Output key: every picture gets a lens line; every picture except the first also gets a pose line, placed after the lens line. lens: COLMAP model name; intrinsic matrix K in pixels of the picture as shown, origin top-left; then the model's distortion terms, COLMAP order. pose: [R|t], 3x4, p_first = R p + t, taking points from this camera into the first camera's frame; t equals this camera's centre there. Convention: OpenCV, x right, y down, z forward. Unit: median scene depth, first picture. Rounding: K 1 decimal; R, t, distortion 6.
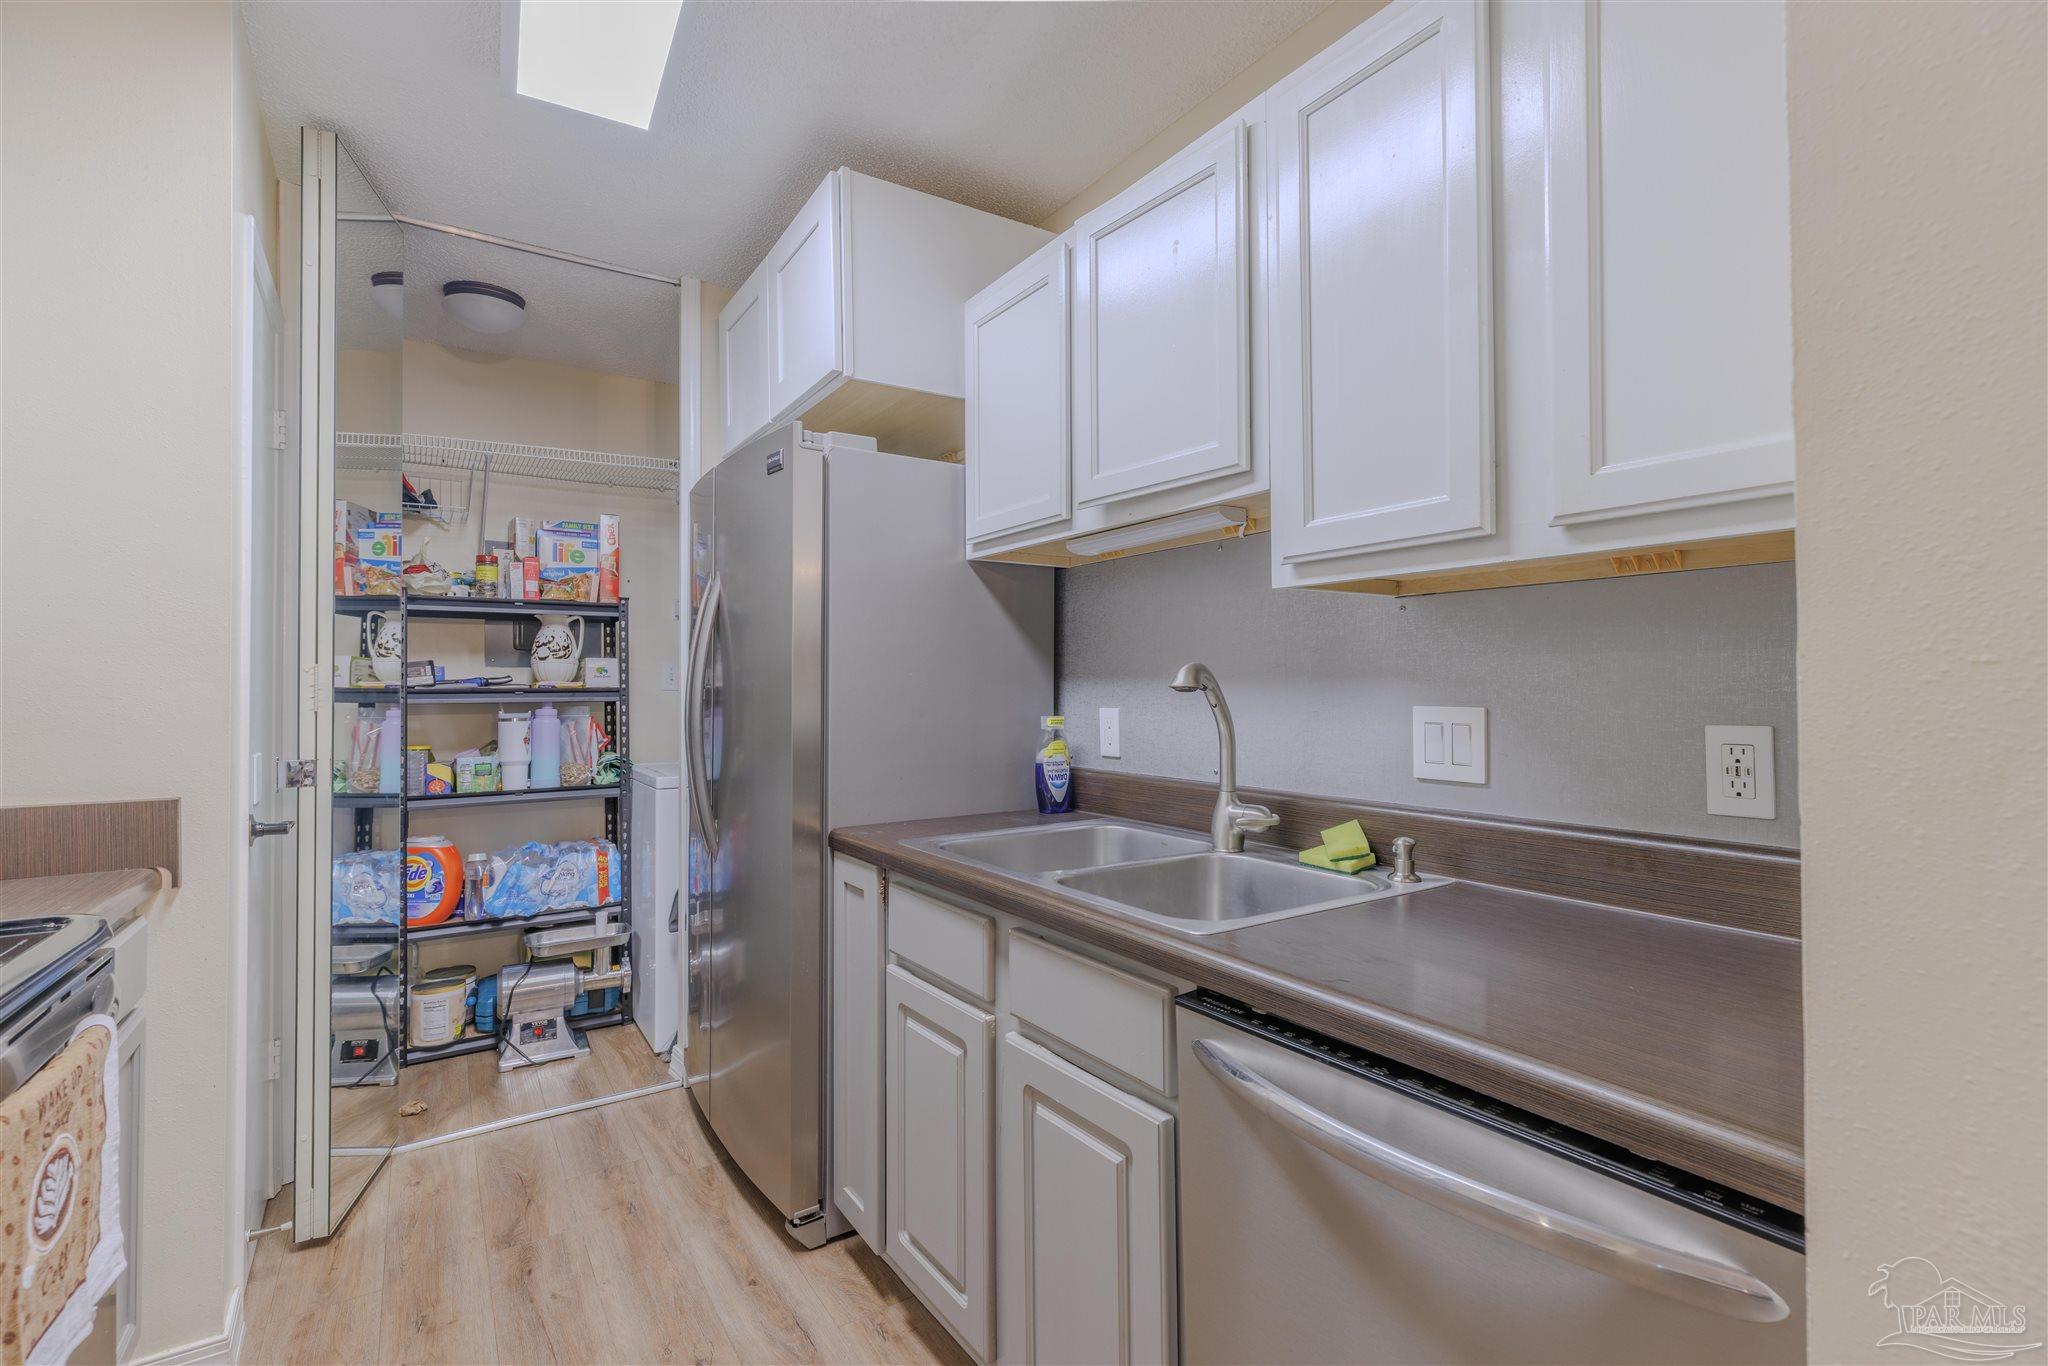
lens RADIAL K [[919.2, 0, 1021.4], [0, 919.2, 680.0], [0, 0, 1]] dist [0.003612, -0.000131]
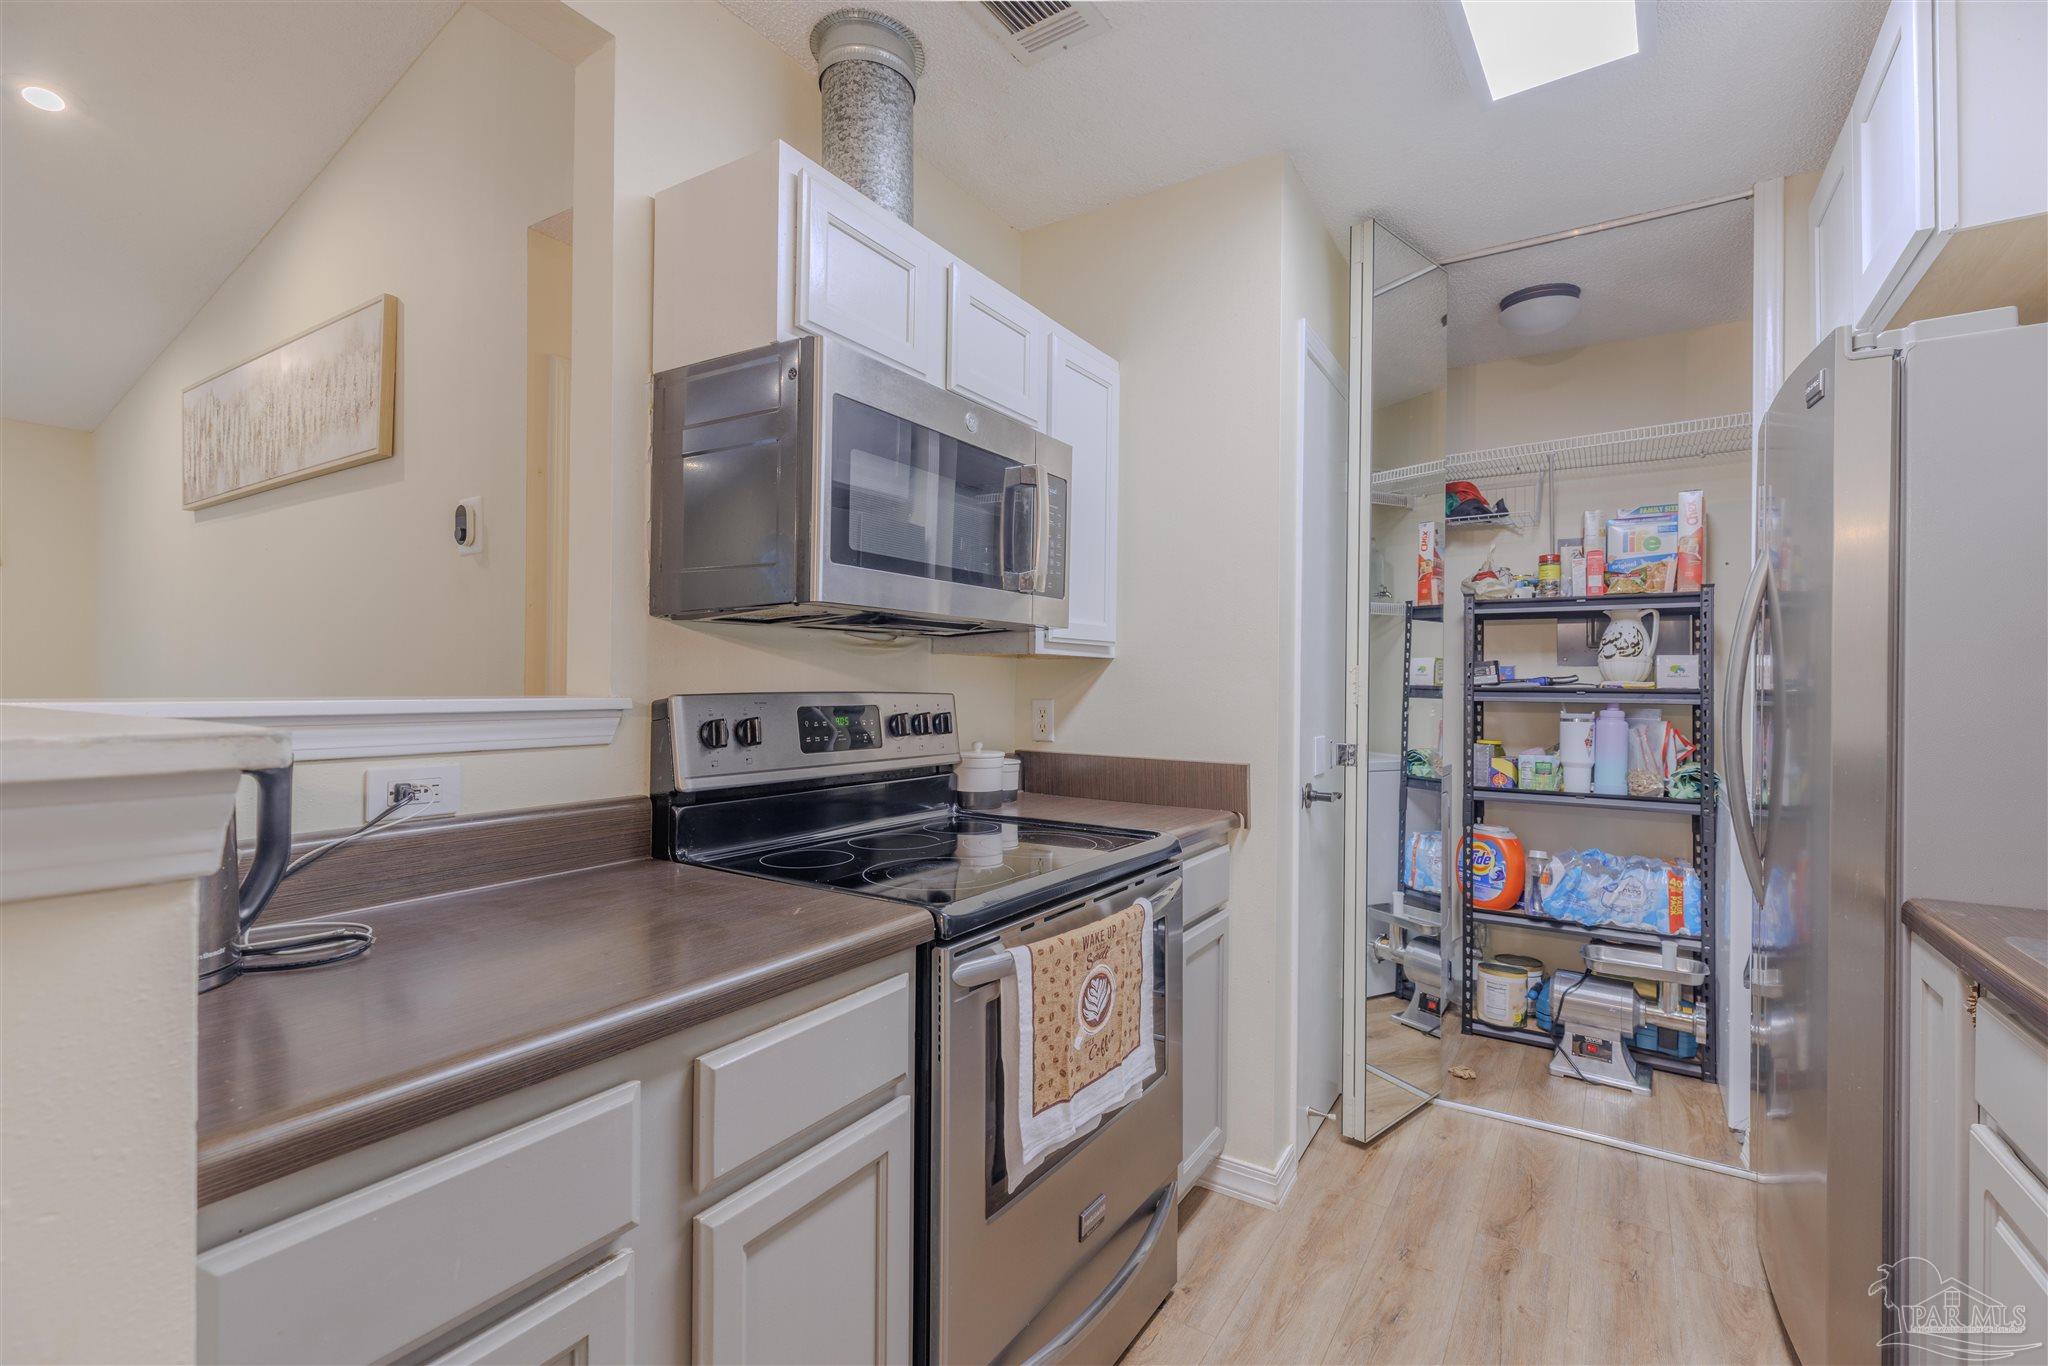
lens RADIAL K [[916.2, 0, 1016.3], [0, 916.2, 679.0], [0, 0, 1]] dist [0.002428, 0.000019]
pose [[0.397006, 0.005623, -0.917799, 0.109805], [-0.005051, 0.999979, 0.003942, -0.001345], [0.917802, 0.003070, 0.397026, 0.075430]]
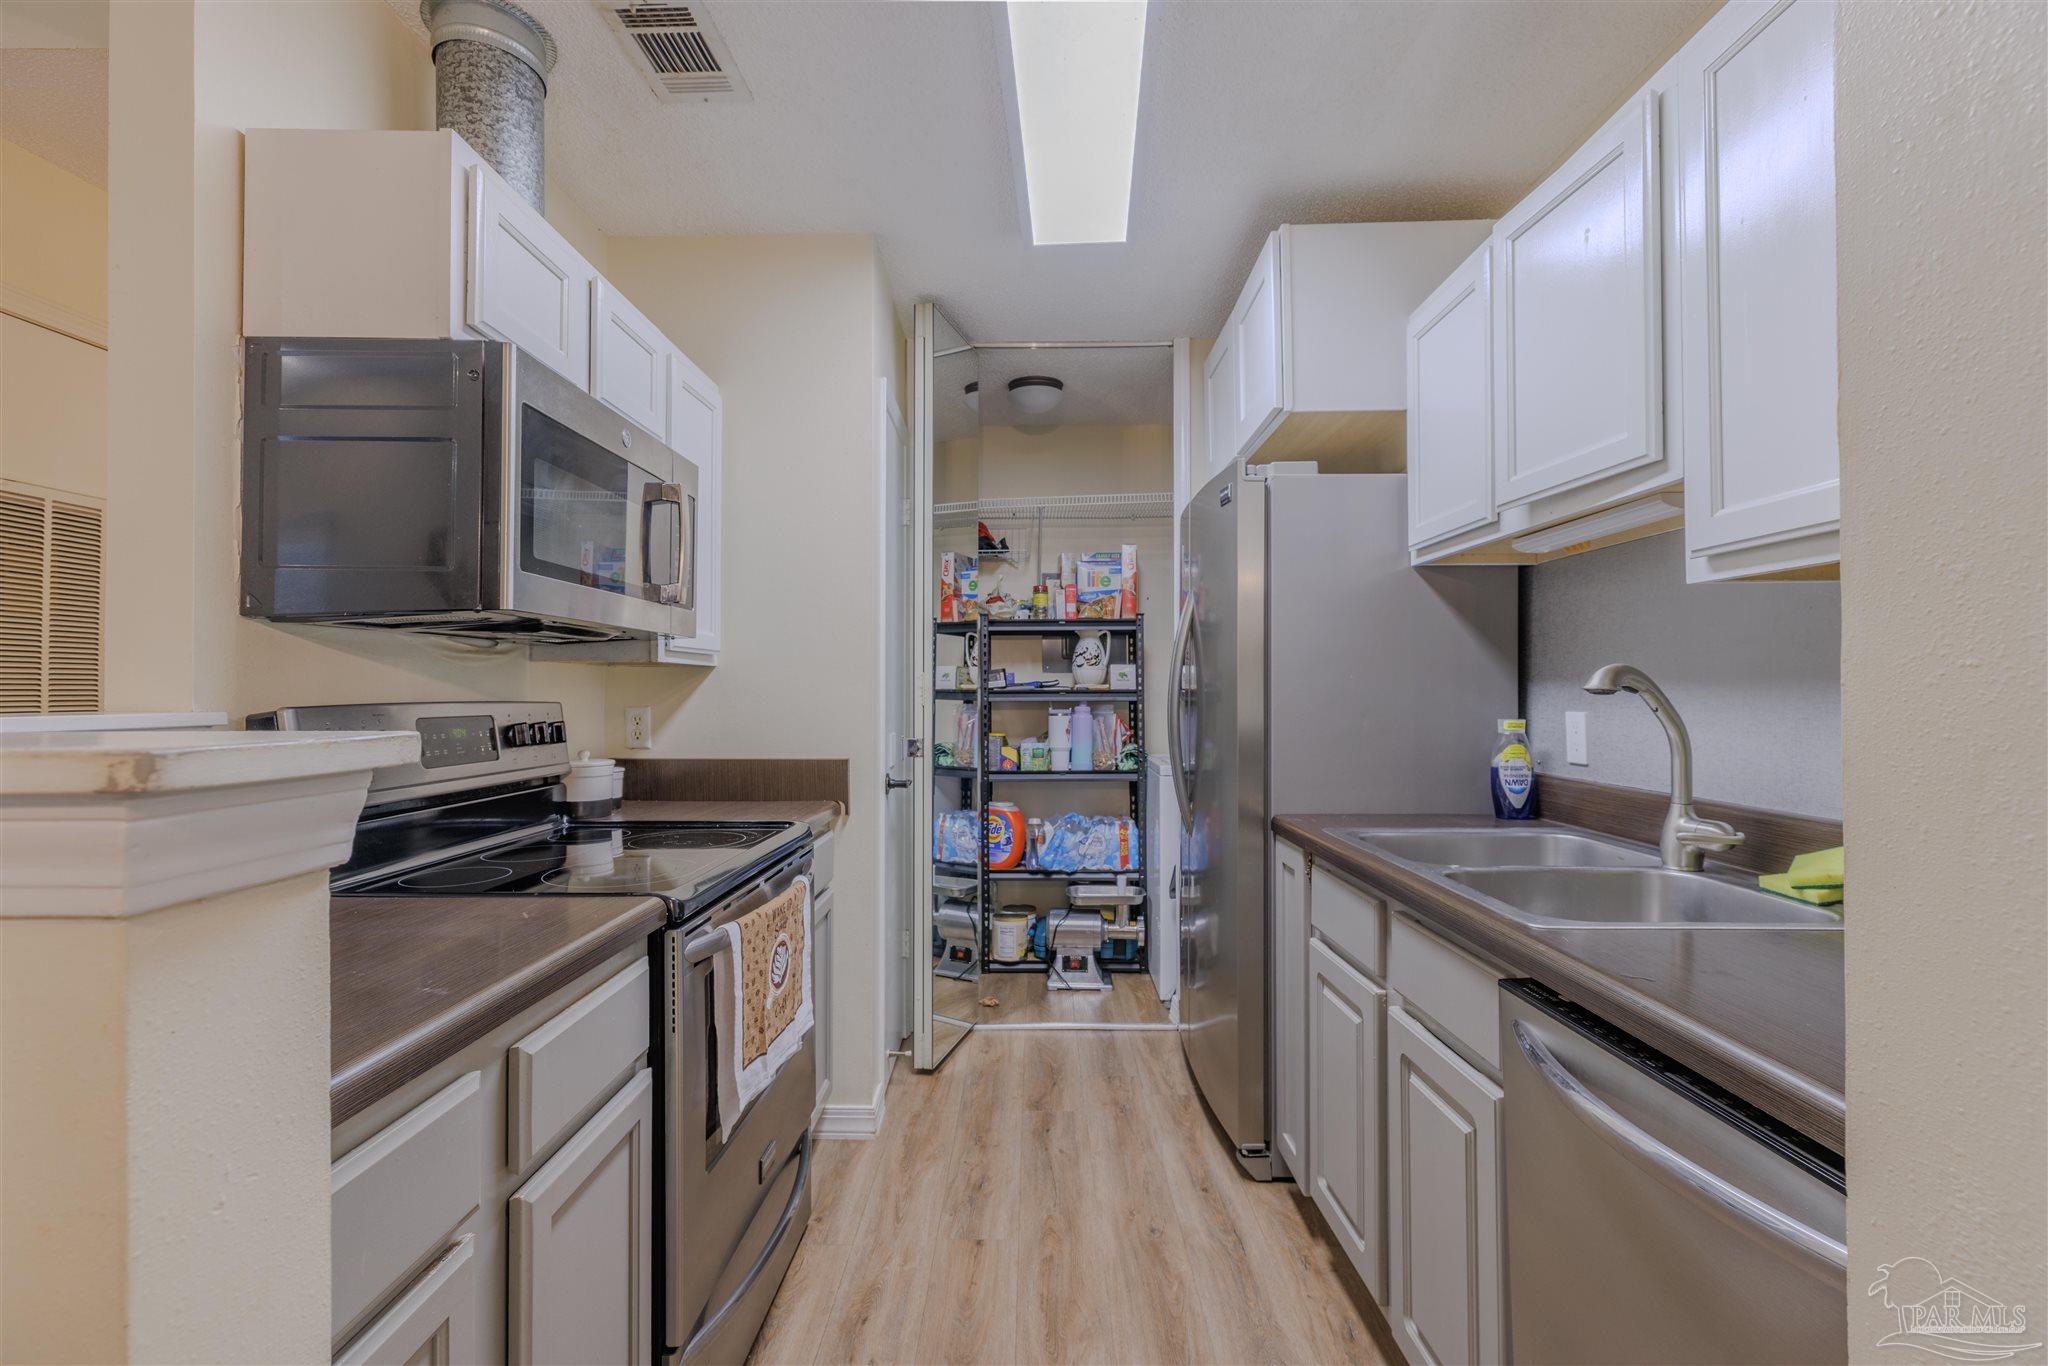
lens RADIAL K [[918.7, 0, 1015.3], [0, 918.7, 686.7], [0, 0, 1]] dist [0.001541, 0.000174]
pose [[0.824795, -0.000162, -0.565432, 0.116215], [0.002889, 0.999988, 0.003928, -0.000475], [0.565424, -0.004874, 0.824786, -0.075080]]
